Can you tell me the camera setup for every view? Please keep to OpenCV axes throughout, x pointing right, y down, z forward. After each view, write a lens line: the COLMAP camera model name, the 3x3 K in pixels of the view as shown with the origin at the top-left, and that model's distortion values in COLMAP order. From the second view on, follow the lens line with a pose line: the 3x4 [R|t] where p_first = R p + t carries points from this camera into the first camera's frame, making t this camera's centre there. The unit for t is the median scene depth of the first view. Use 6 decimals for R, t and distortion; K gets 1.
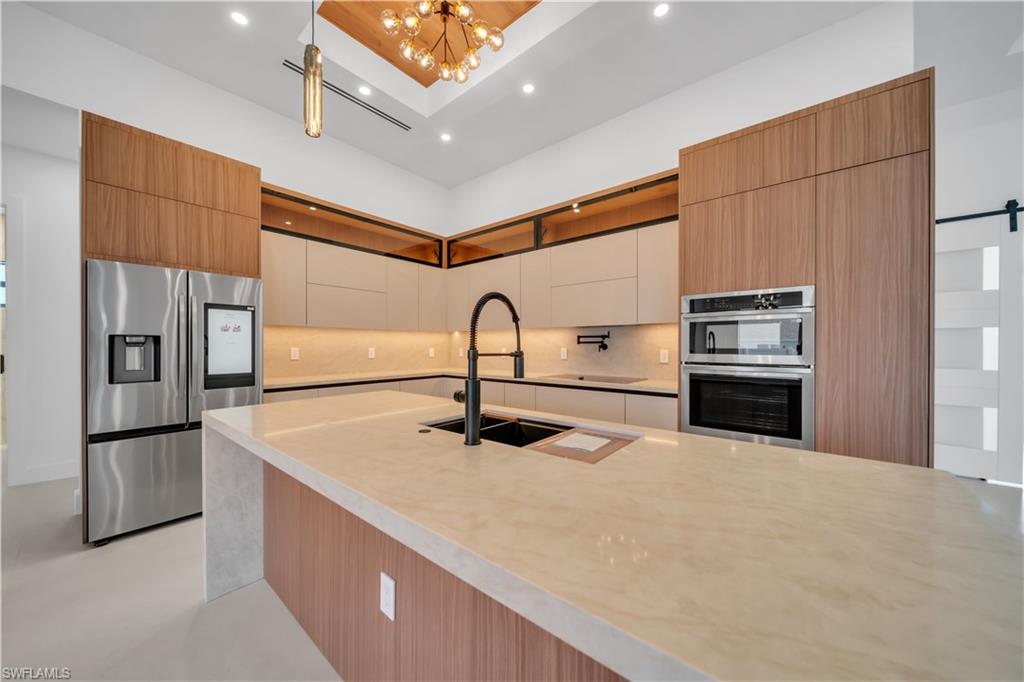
lens RADIAL K [[353.2, 0, 510.3], [0, 353.2, 346.3], [0, 0, 1]] dist [0.000974, -0.001744]
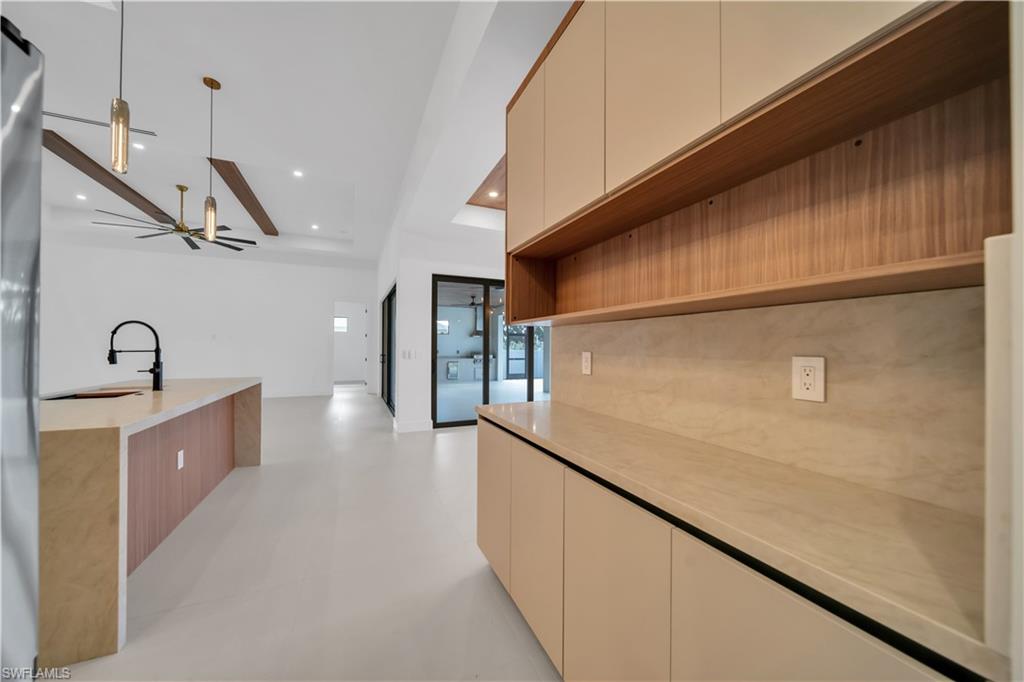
lens RADIAL K [[353.2, 0, 510.3], [0, 353.2, 346.3], [0, 0, 1]] dist [0.000974, -0.001744]
pose [[-0.895295, -0.003602, 0.445460, -1.390040], [-0.004462, 0.999990, -0.000884, -0.005828], [-0.445452, -0.002779, -0.895301, 0.900763]]
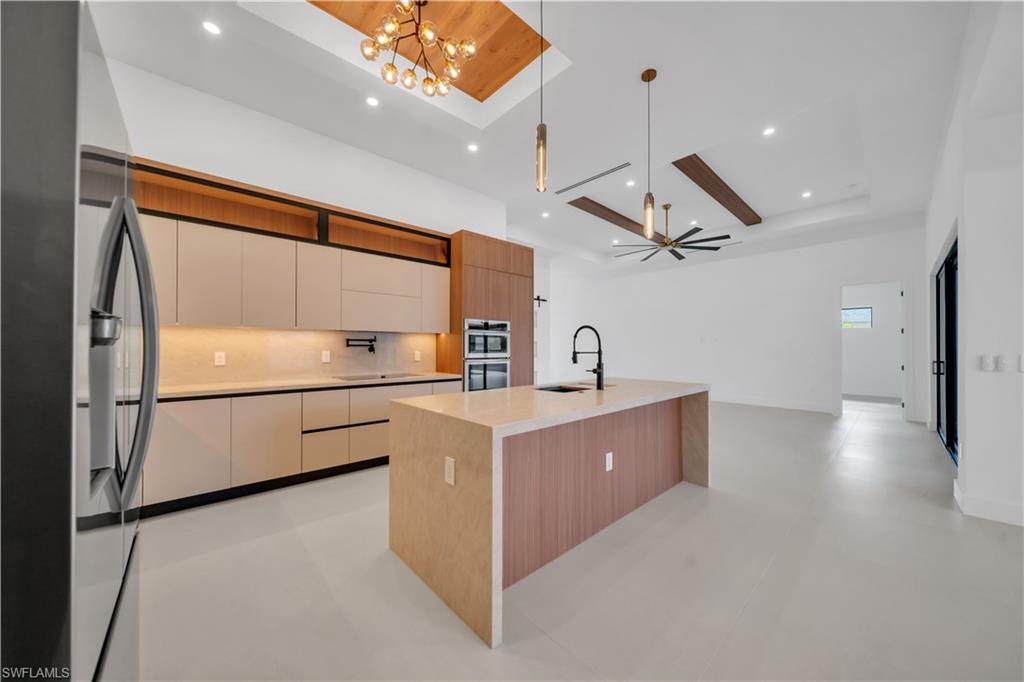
lens RADIAL K [[353.2, 0, 510.3], [0, 353.2, 346.3], [0, 0, 1]] dist [0.000974, -0.001744]
pose [[0.140495, 0.004646, 0.990070, -1.147611], [0.001809, 0.999986, -0.004950, -0.003272], [-0.990080, 0.002487, 0.140485, 0.568350]]
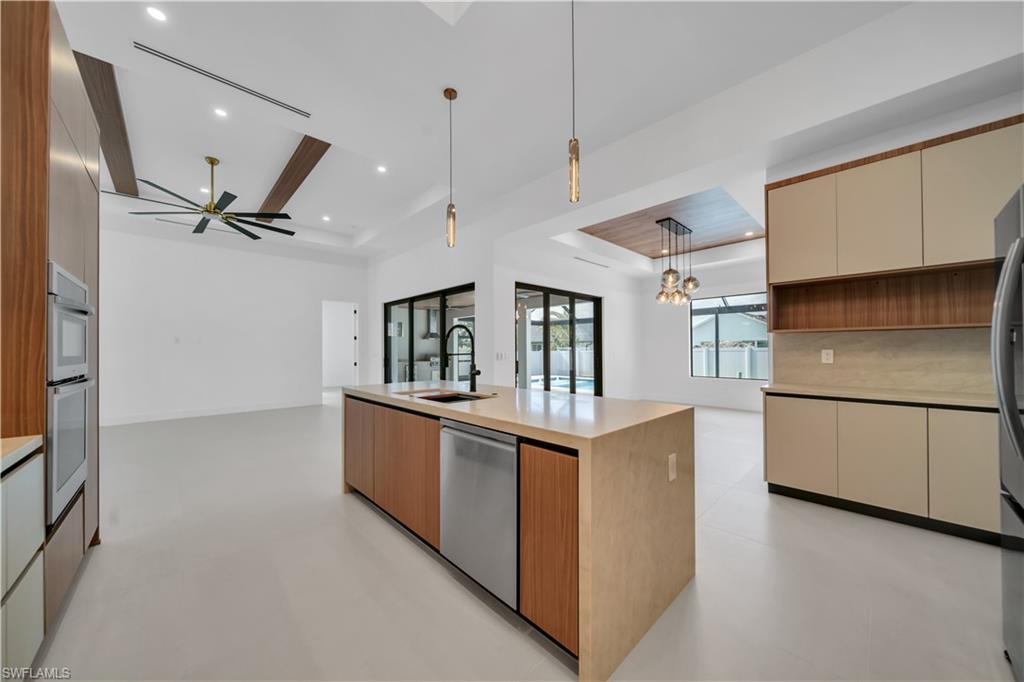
lens RADIAL K [[353.2, 0, 510.3], [0, 353.2, 346.3], [0, 0, 1]] dist [0.000974, -0.001744]
pose [[-0.992469, 0.006158, 0.122344, -0.286456], [0.005377, 0.999963, -0.006718, -0.003921], [-0.122381, -0.006010, -0.992465, 1.481917]]
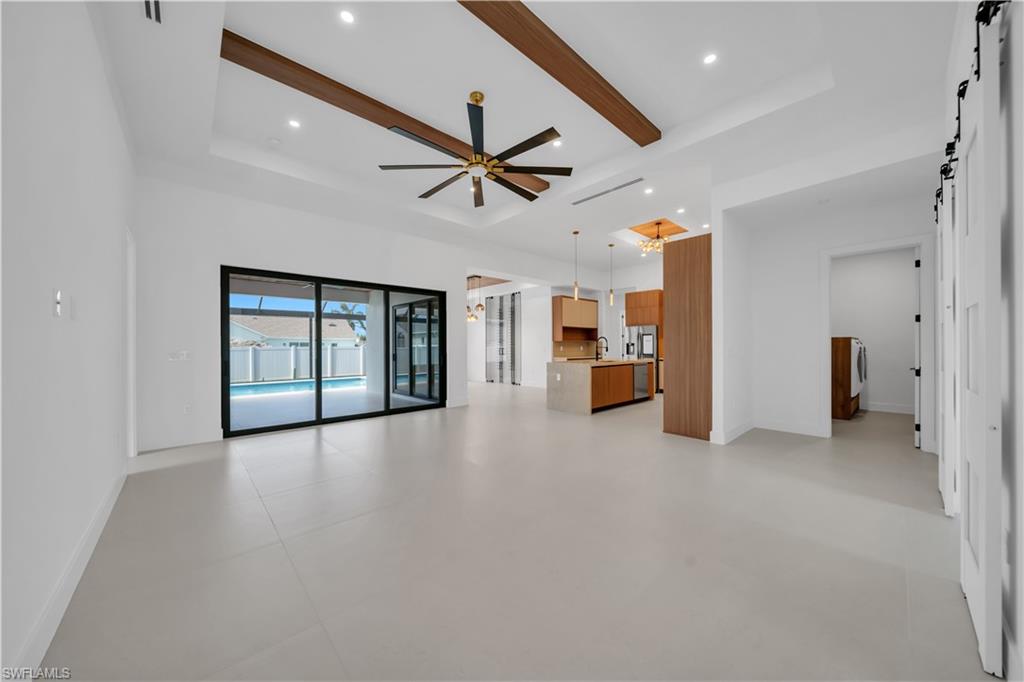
lens RADIAL K [[353.2, 0, 510.3], [0, 353.2, 346.3], [0, 0, 1]] dist [0.000974, -0.001744]
pose [[-0.140153, -0.000028, -0.990130, 2.938016], [0.002104, 0.999998, -0.000326, 0.002667], [0.990128, -0.002129, -0.140153, 0.150407]]
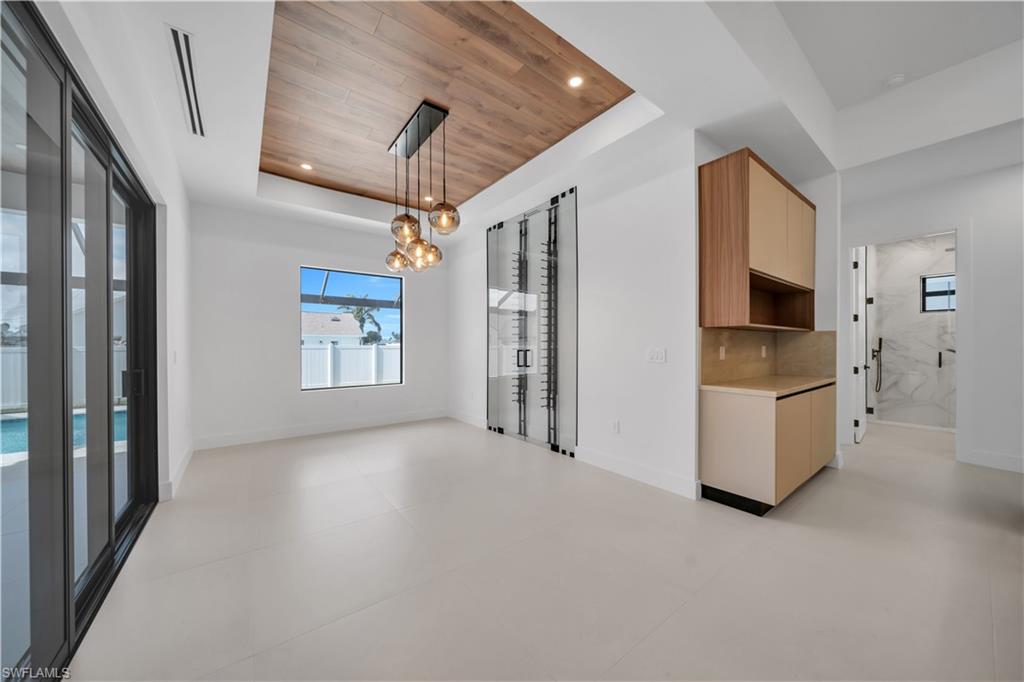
lens RADIAL K [[353.2, 0, 510.3], [0, 353.2, 346.3], [0, 0, 1]] dist [0.000974, -0.001744]
pose [[-0.232809, 0.003001, -0.972518, 0.125333], [0.000000, 0.999995, 0.003086, 0.001429], [0.972523, 0.000718, -0.232808, -0.256233]]
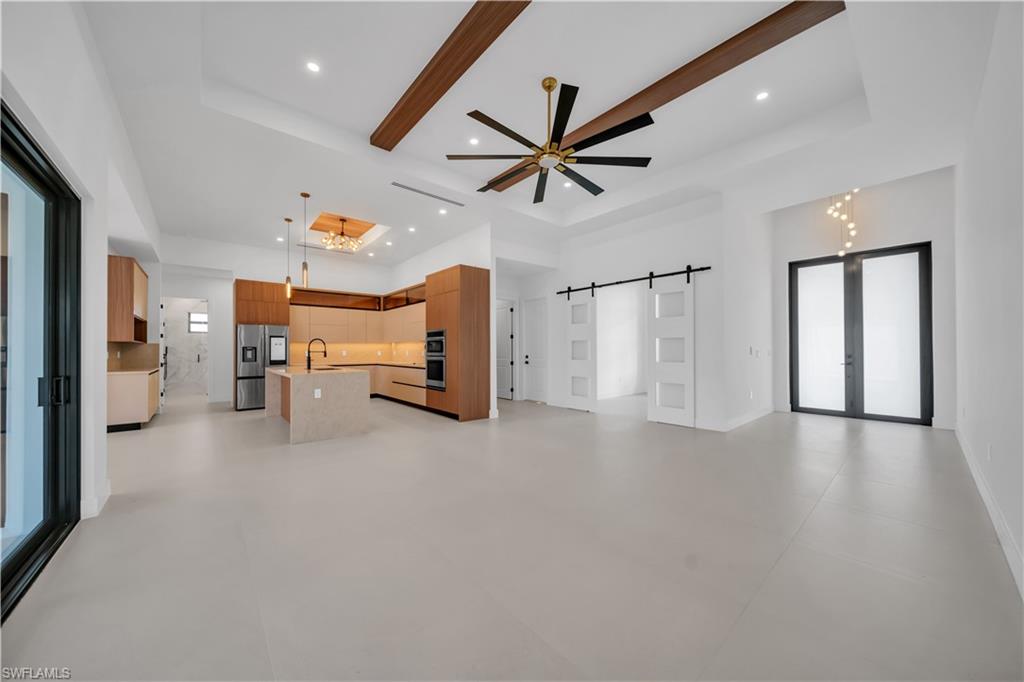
lens RADIAL K [[353.2, 0, 510.3], [0, 353.2, 346.3], [0, 0, 1]] dist [0.000974, -0.001744]
pose [[0.985521, -0.005660, -0.169460, 1.596428], [0.003758, 0.999926, -0.011548, 0.007418], [0.169512, 0.010744, 0.985469, -1.549028]]
